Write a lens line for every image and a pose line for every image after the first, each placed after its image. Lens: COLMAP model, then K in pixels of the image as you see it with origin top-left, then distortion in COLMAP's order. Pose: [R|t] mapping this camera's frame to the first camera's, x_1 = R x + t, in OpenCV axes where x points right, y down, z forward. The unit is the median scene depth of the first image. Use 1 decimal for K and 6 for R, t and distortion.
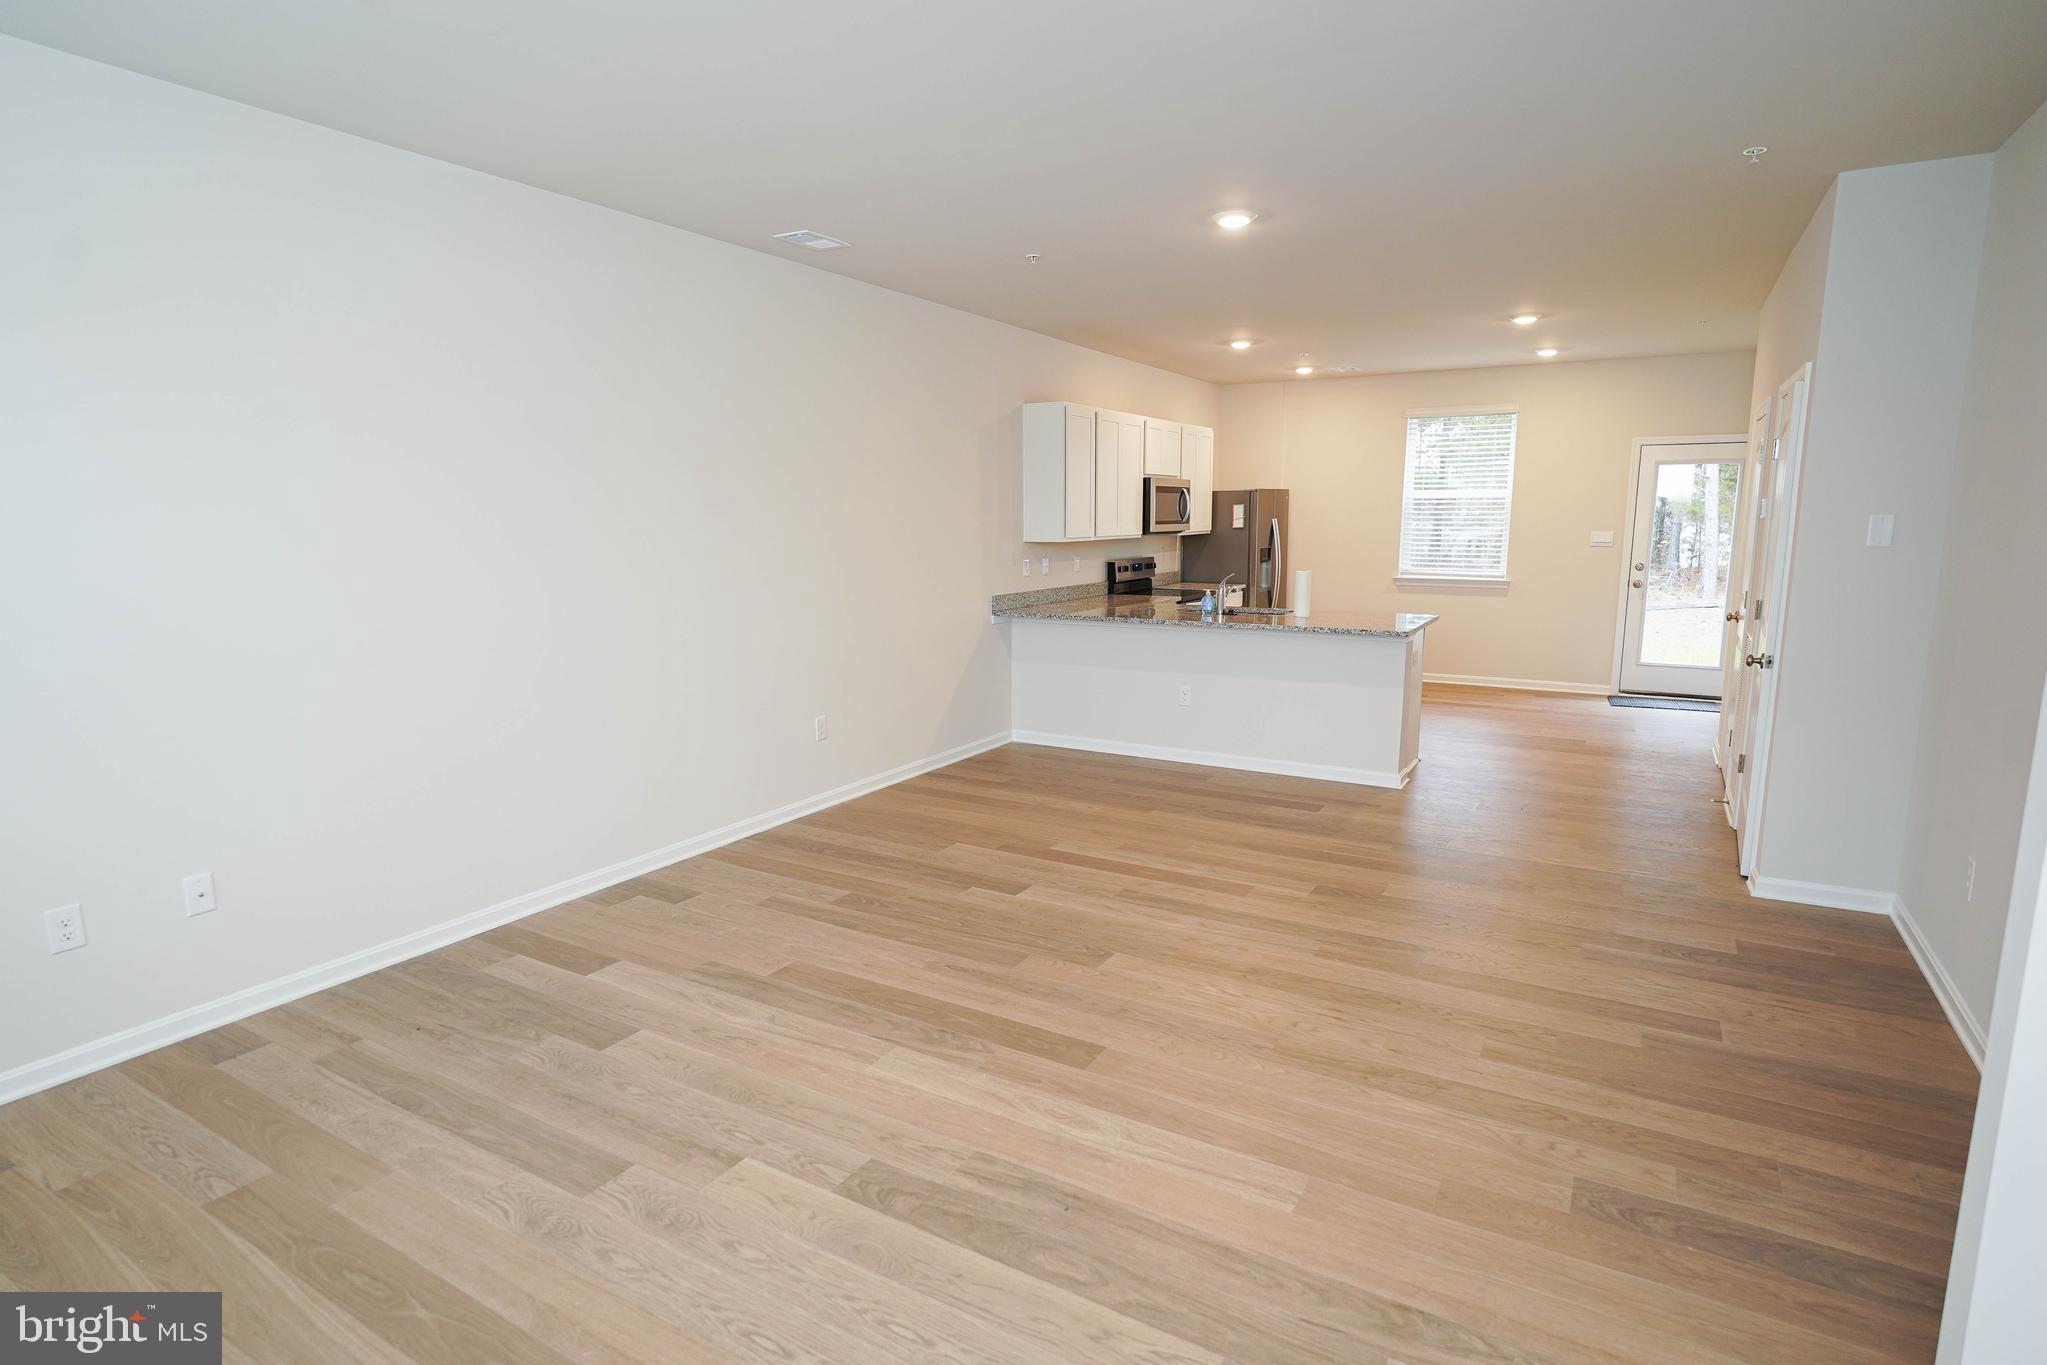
lens RADIAL K [[1057.8, 0, 1002.3], [0, 1057.8, 688.6], [0, 0, 1]] dist [-0.006812, -0.000232]
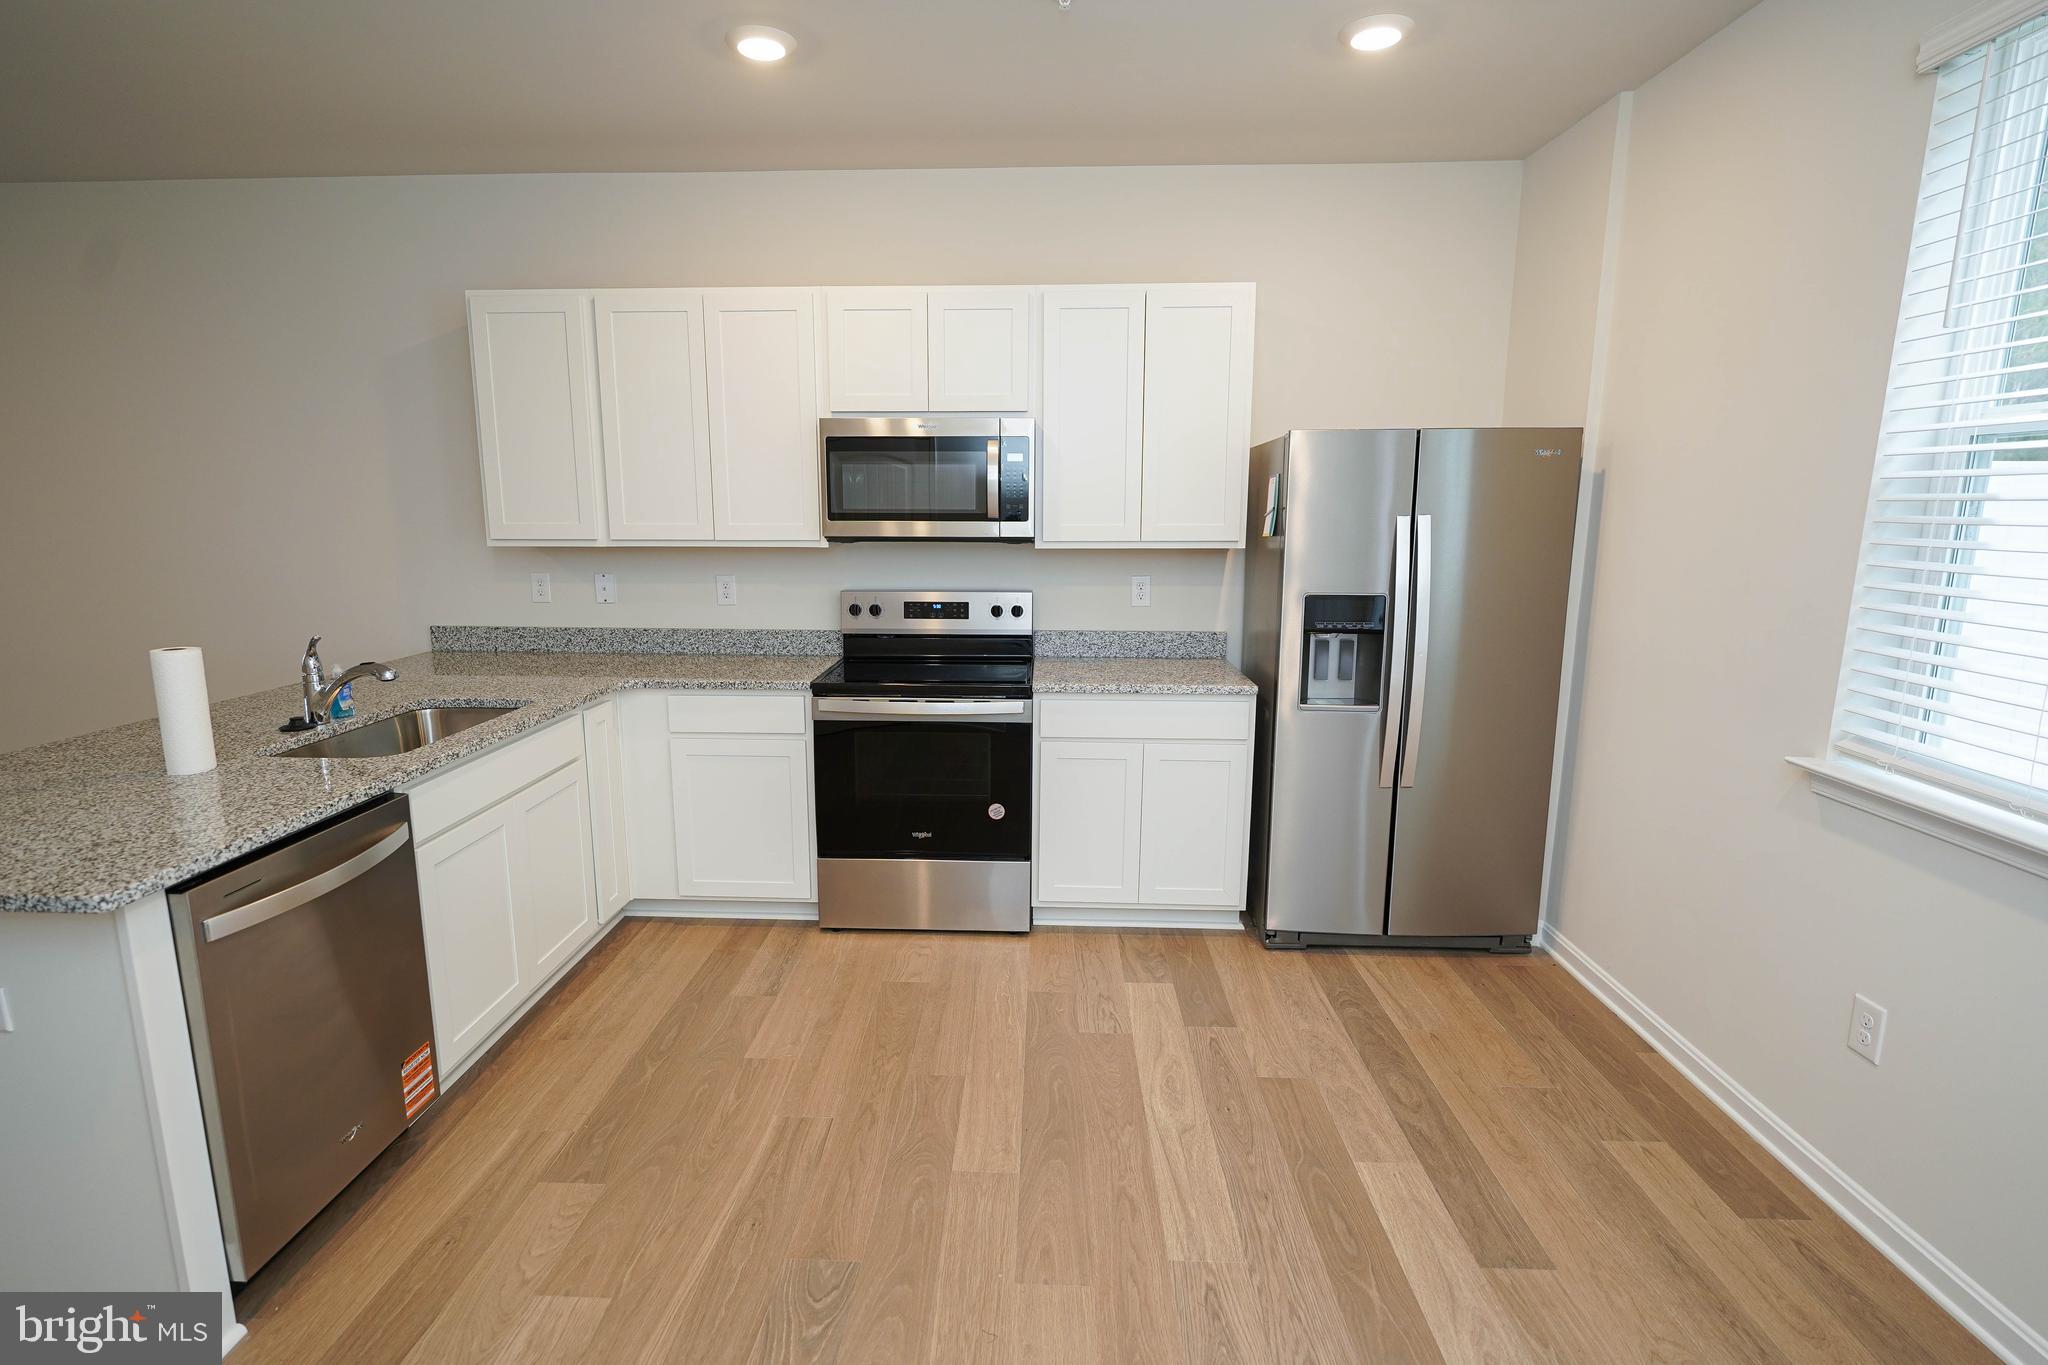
lens RADIAL K [[990.1, 0, 1003.9], [0, 990.1, 685.6], [0, 0, 1]] dist [-0.007046, -0.000982]
pose [[0.476221, 0.163606, -0.863971, 1.090684], [-0.149297, 0.983317, 0.103914, -0.269543], [0.866559, 0.079503, 0.492702, 1.644252]]
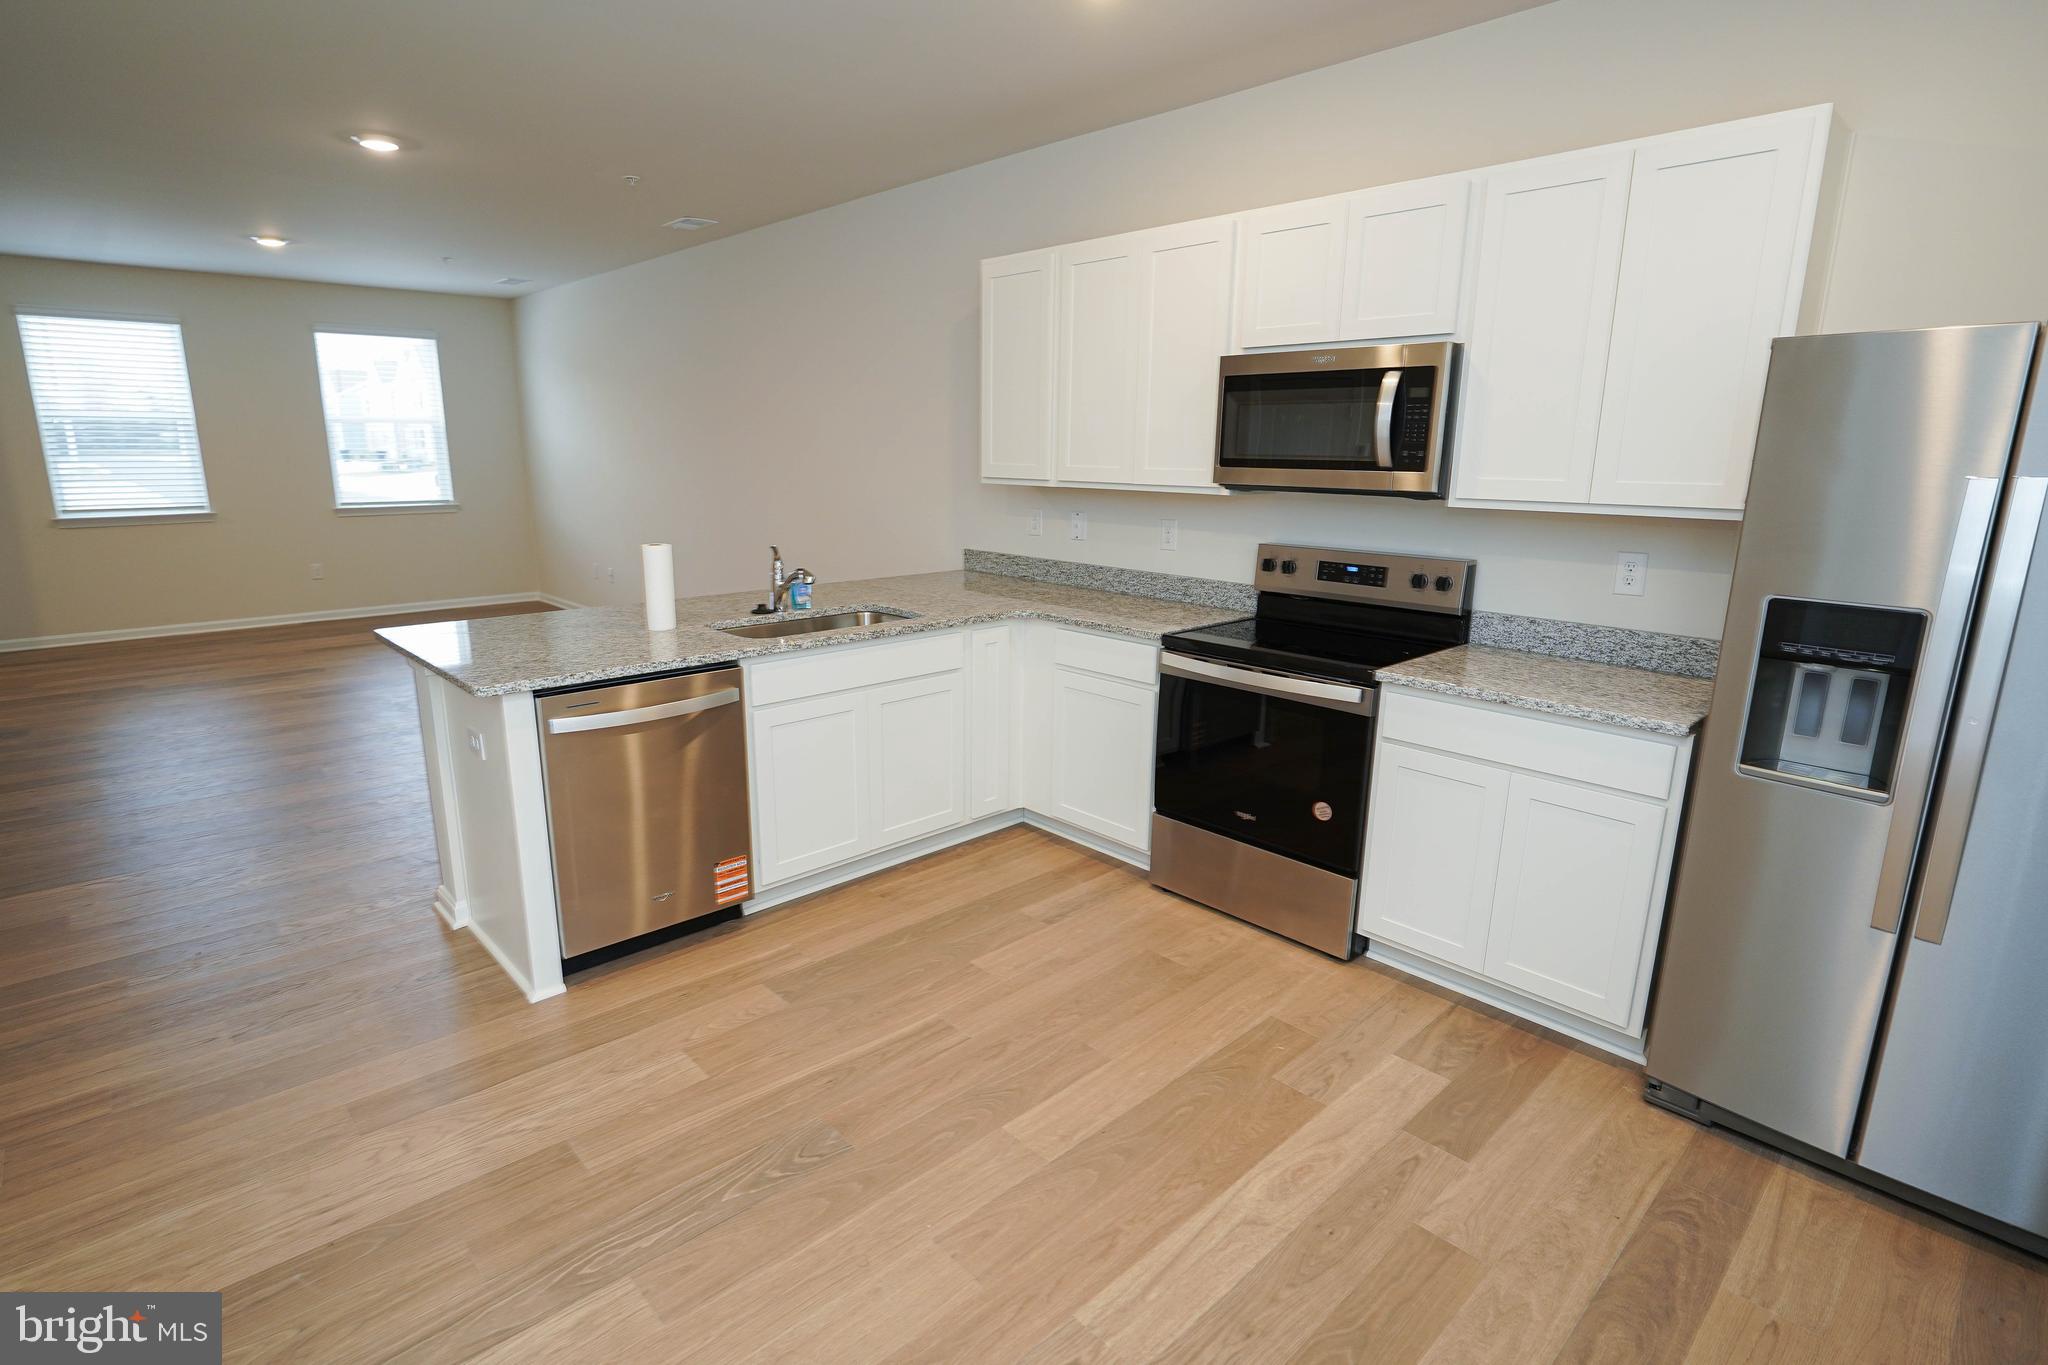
lens RADIAL K [[1008.2, 0, 1002.6], [0, 1008.2, 686.9], [0, 0, 1]] dist [-0.010519, -0.000448]
pose [[-0.279382, 0.227572, -0.932822, 1.108961], [-0.164373, 0.945830, 0.279976, -0.327627], [0.946006, 0.231551, -0.226841, 1.975450]]
